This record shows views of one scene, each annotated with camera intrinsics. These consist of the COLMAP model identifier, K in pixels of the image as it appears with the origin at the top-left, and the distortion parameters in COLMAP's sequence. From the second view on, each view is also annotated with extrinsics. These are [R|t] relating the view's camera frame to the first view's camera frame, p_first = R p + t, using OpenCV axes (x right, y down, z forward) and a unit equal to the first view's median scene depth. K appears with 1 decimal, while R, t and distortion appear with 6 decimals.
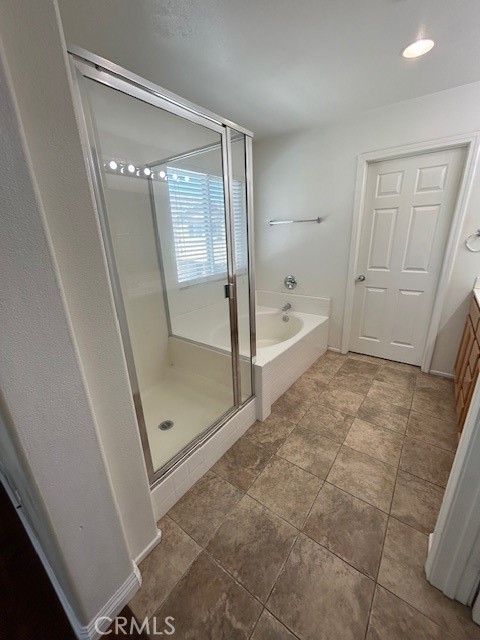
lens RADIAL K [[259.1, 0, 242.6], [0, 259.1, 318.1], [0, 0, 1]] dist [0.000042, 0.000527]
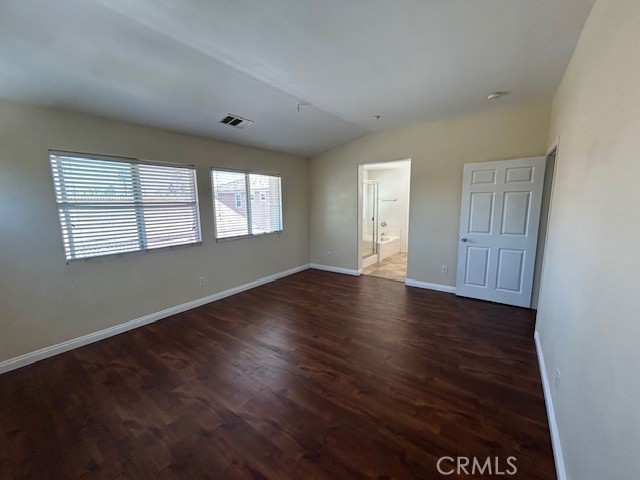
lens RADIAL K [[259.1, 0, 316.9], [0, 259.1, 239.9], [0, 0, 1]] dist [0.000042, 0.000527]
pose [[0.999821, 0.018893, -0.000523, -0.637013], [-0.018722, 0.986207, -0.164451, 0.608257], [-0.002591, 0.164432, 0.986385, -1.984915]]
